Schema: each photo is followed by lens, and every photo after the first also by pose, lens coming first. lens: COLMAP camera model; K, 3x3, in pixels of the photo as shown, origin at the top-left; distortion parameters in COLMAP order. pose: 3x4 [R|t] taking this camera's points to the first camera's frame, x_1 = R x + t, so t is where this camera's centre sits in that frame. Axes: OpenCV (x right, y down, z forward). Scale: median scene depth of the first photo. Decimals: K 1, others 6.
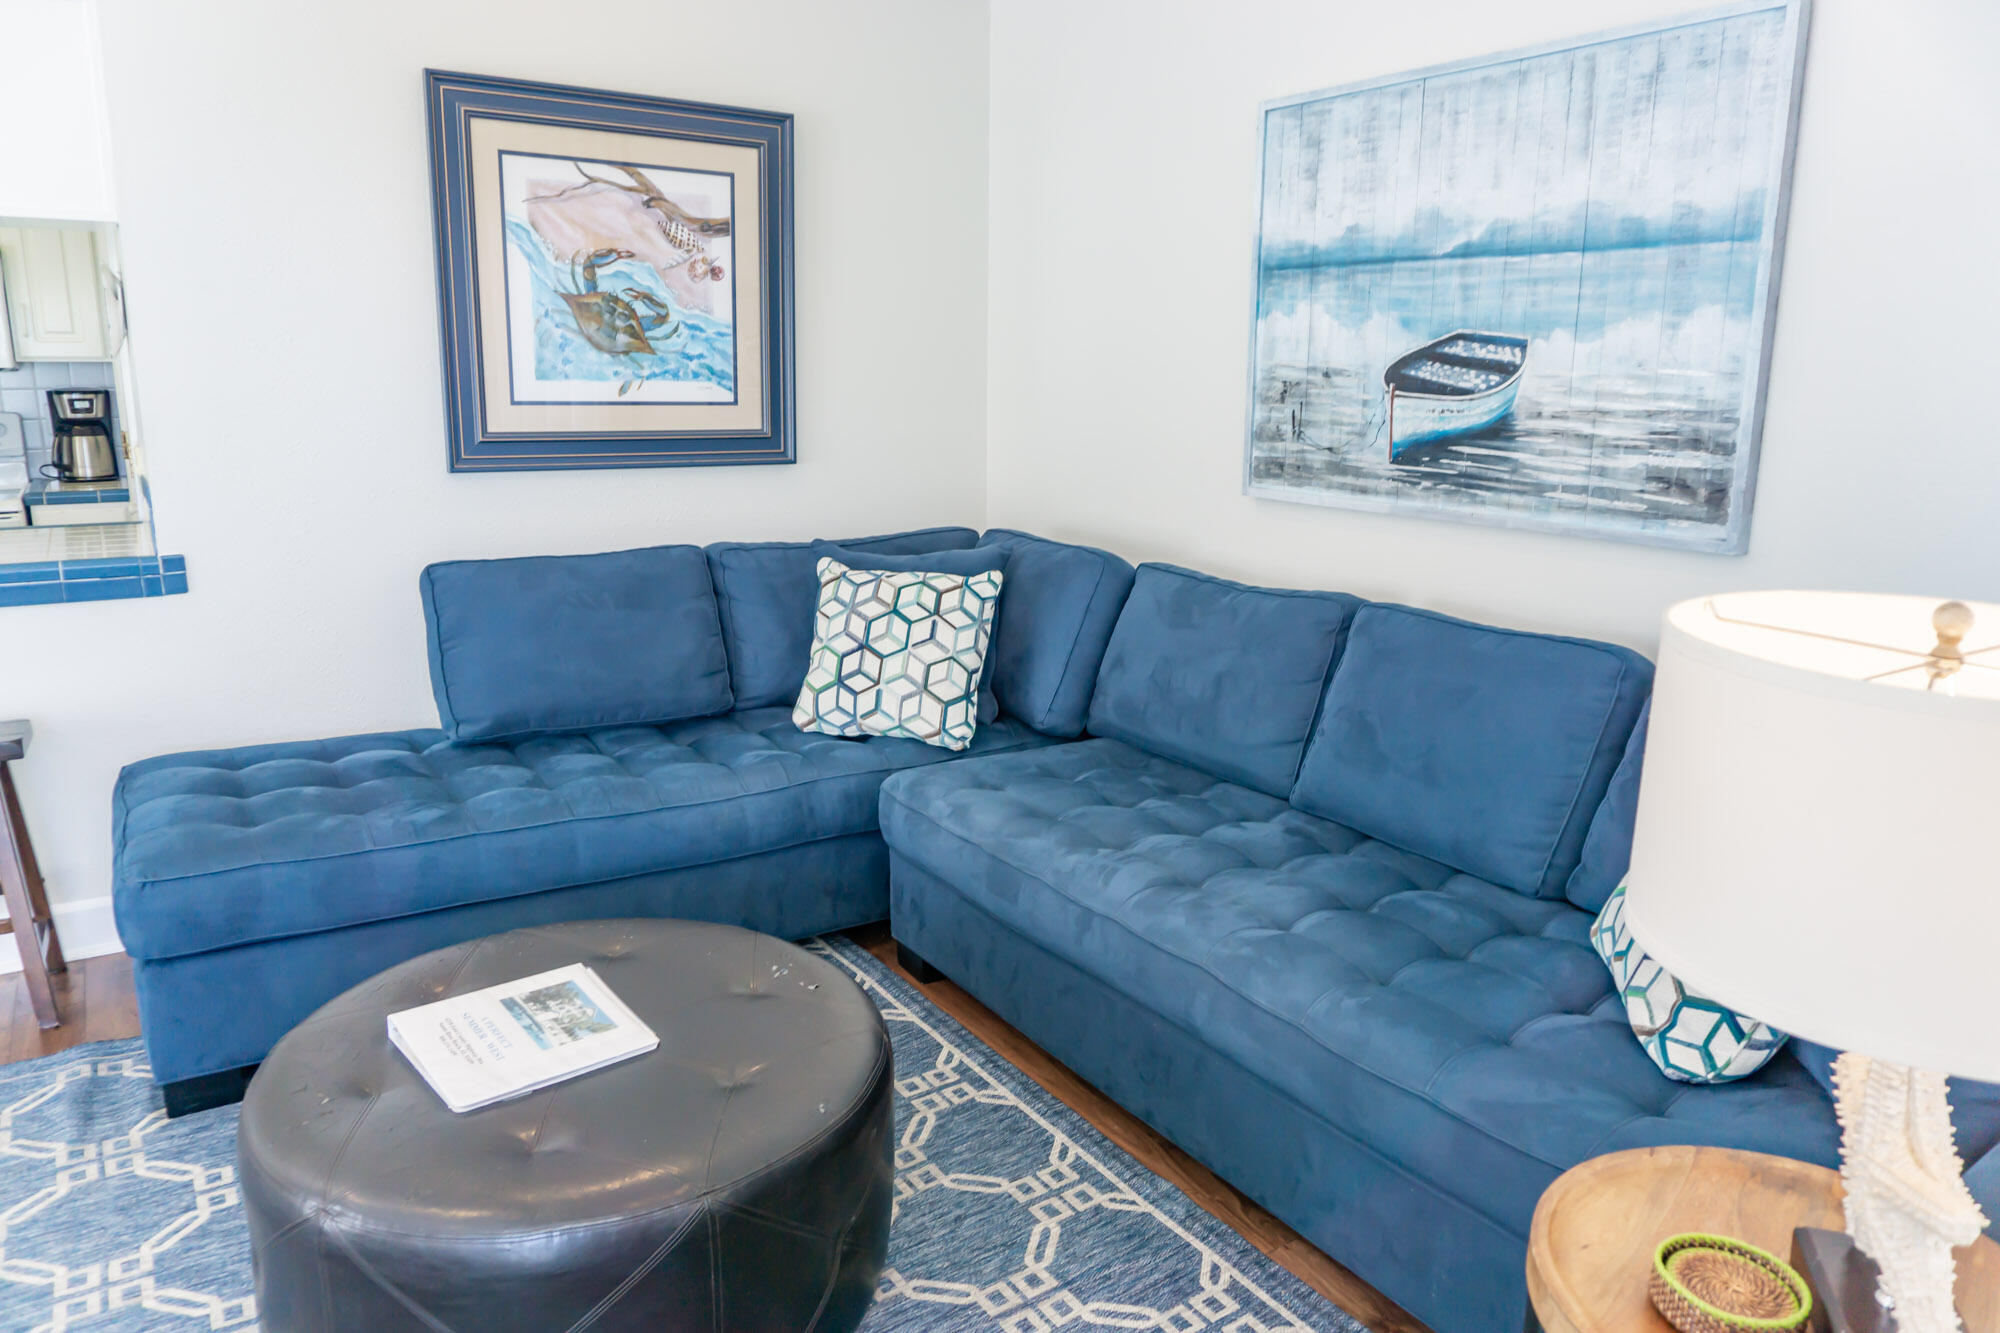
lens RADIAL K [[1332.0, 0, 1000.0], [0, 1332.0, 666.5], [0, 0, 1]] dist [-0.025459, 0.001540]
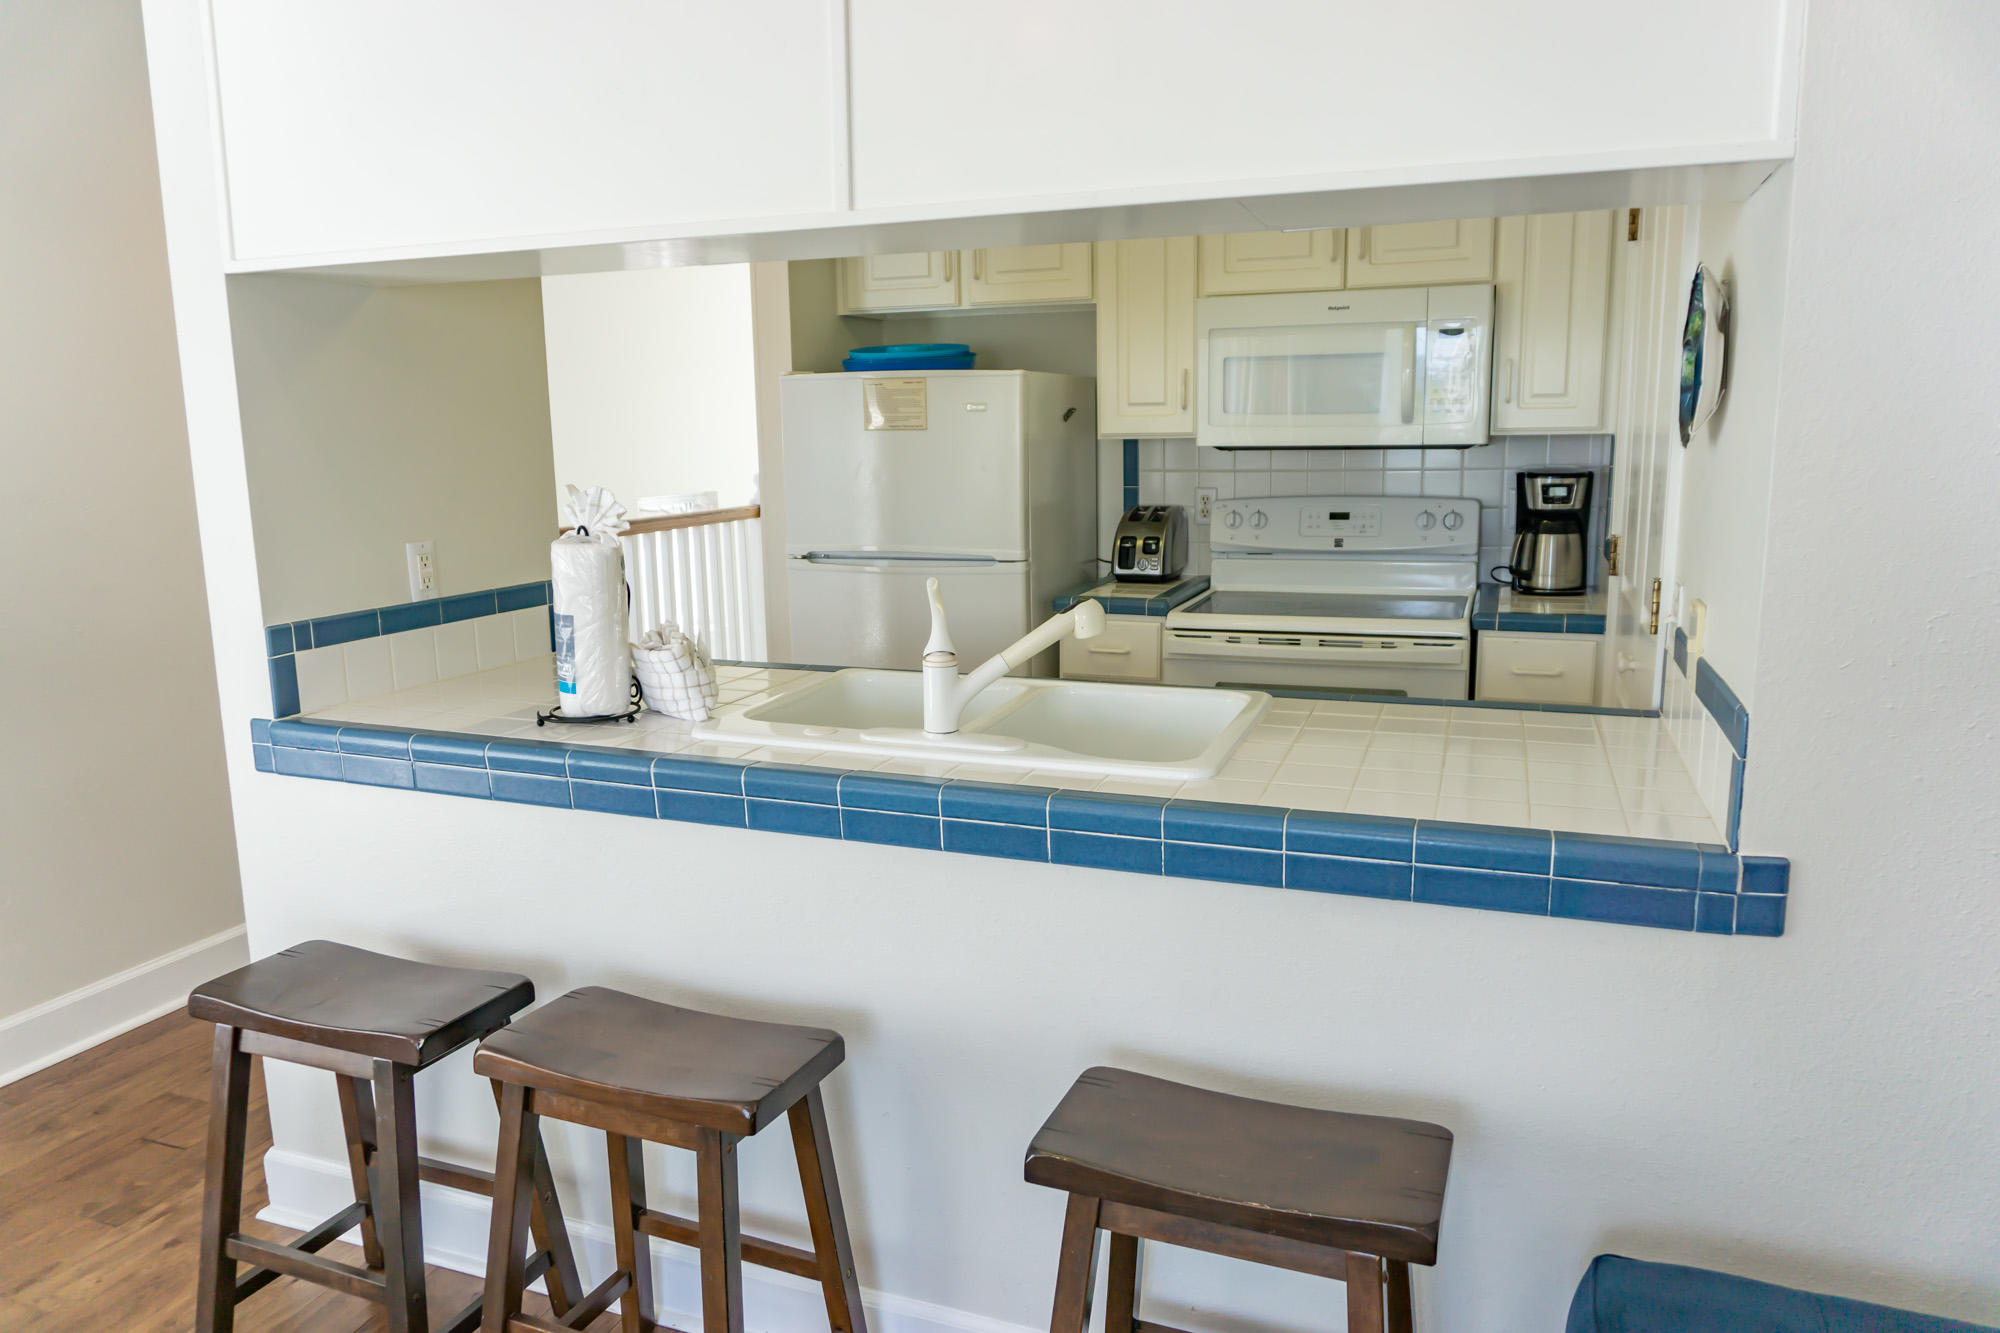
lens RADIAL K [[1332.0, 0, 1000.0], [0, 1332.0, 666.5], [0, 0, 1]] dist [-0.025459, 0.001540]
pose [[0.580409, 0.123999, -0.804829, -0.459015], [-0.155609, 0.987015, 0.039849, -0.142386], [0.799319, 0.102110, 0.592167, 0.544108]]
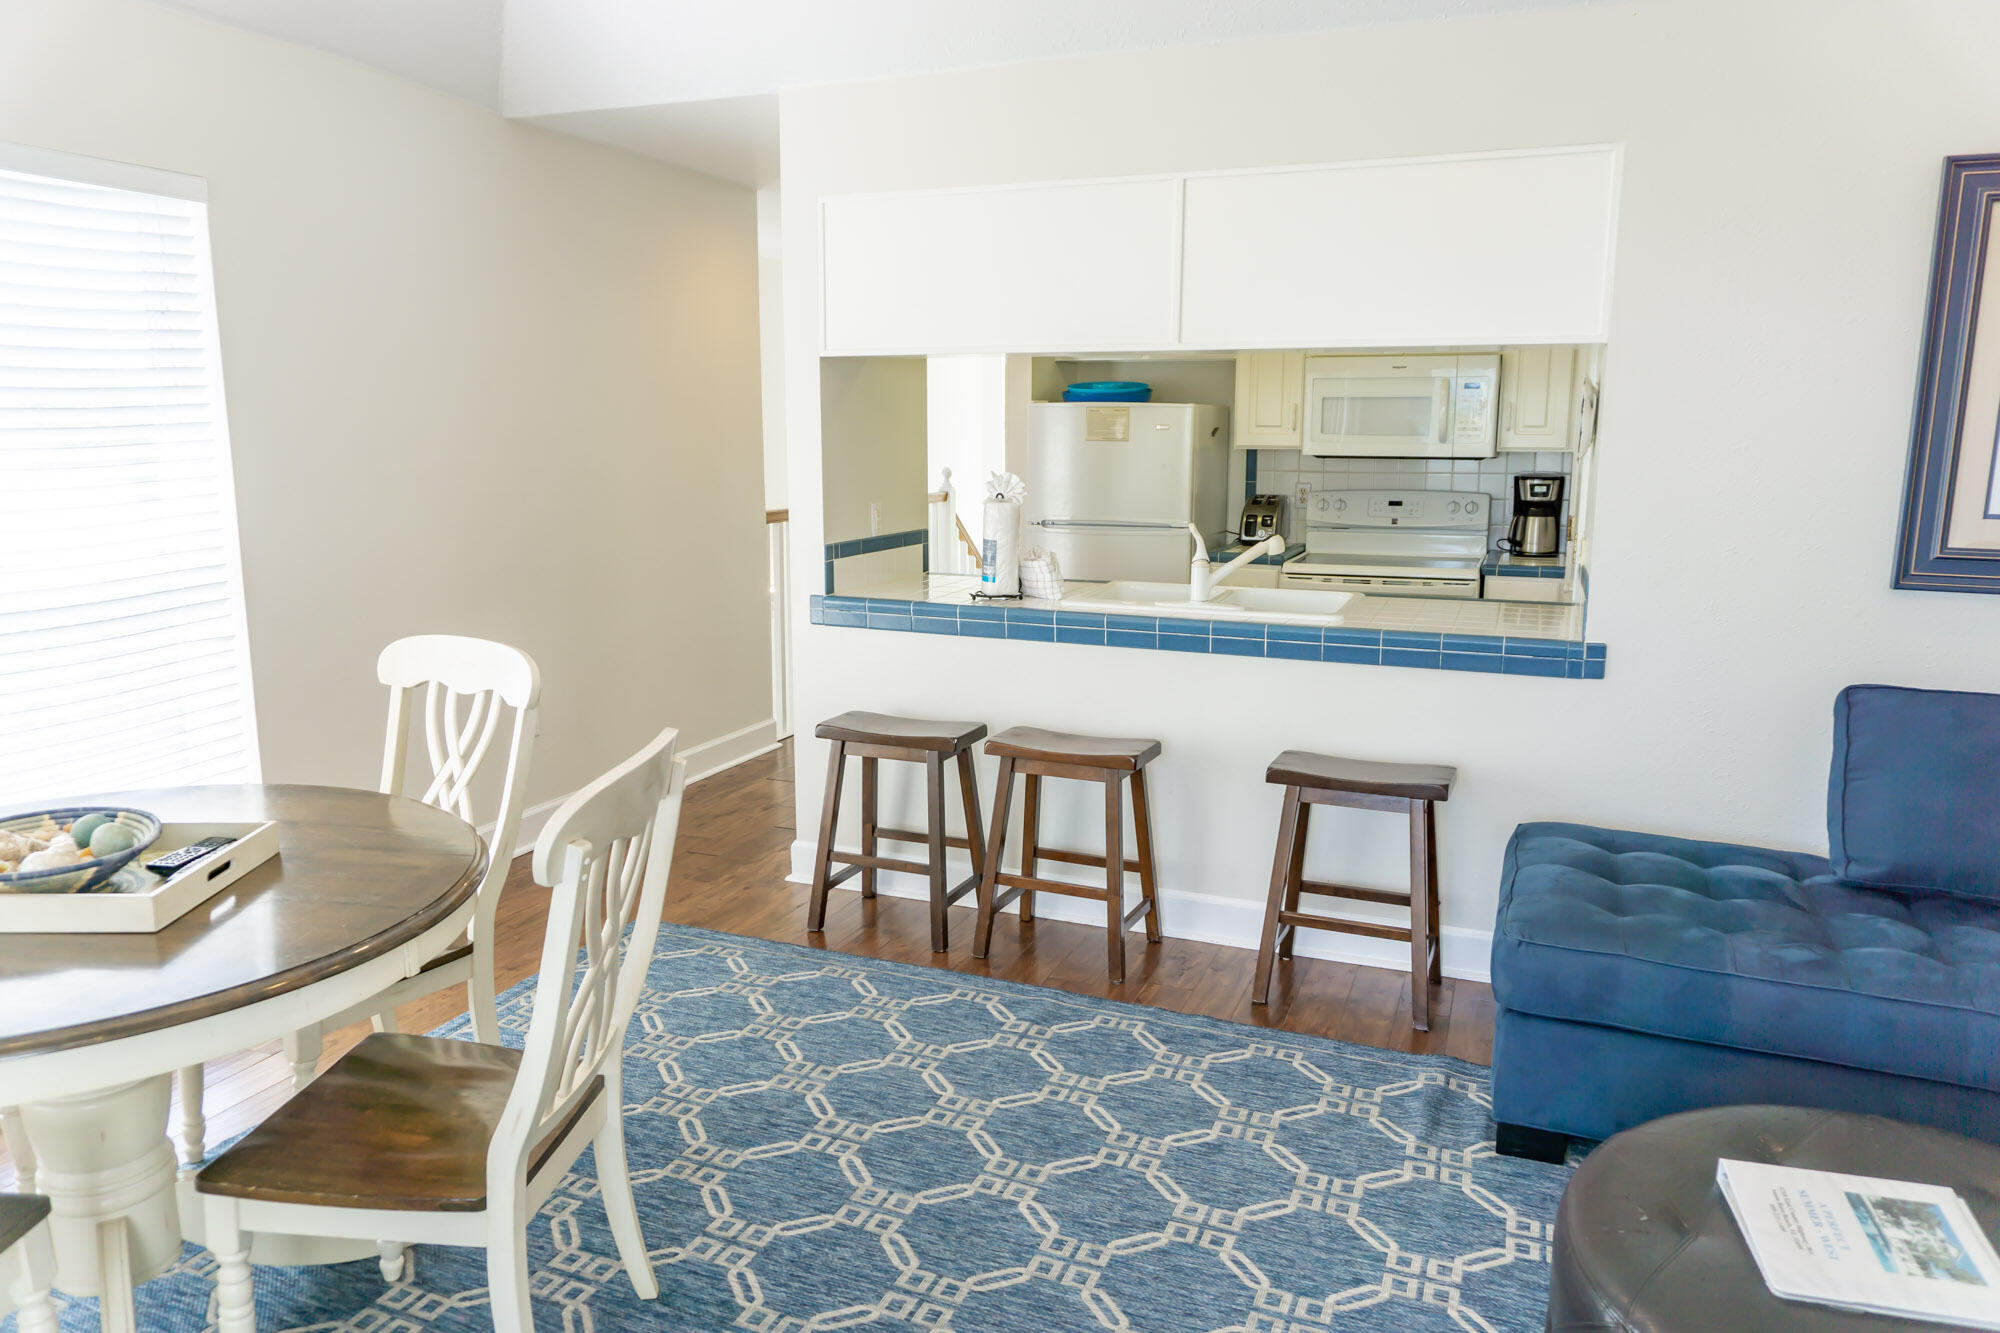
lens RADIAL K [[1332.0, 0, 1000.0], [0, 1332.0, 666.5], [0, 0, 1]] dist [-0.025459, 0.001540]
pose [[0.560369, 0.136455, -0.816925, -0.009840], [-0.174998, 0.983574, 0.044251, -0.031034], [0.809544, 0.118163, 0.575044, -0.025370]]
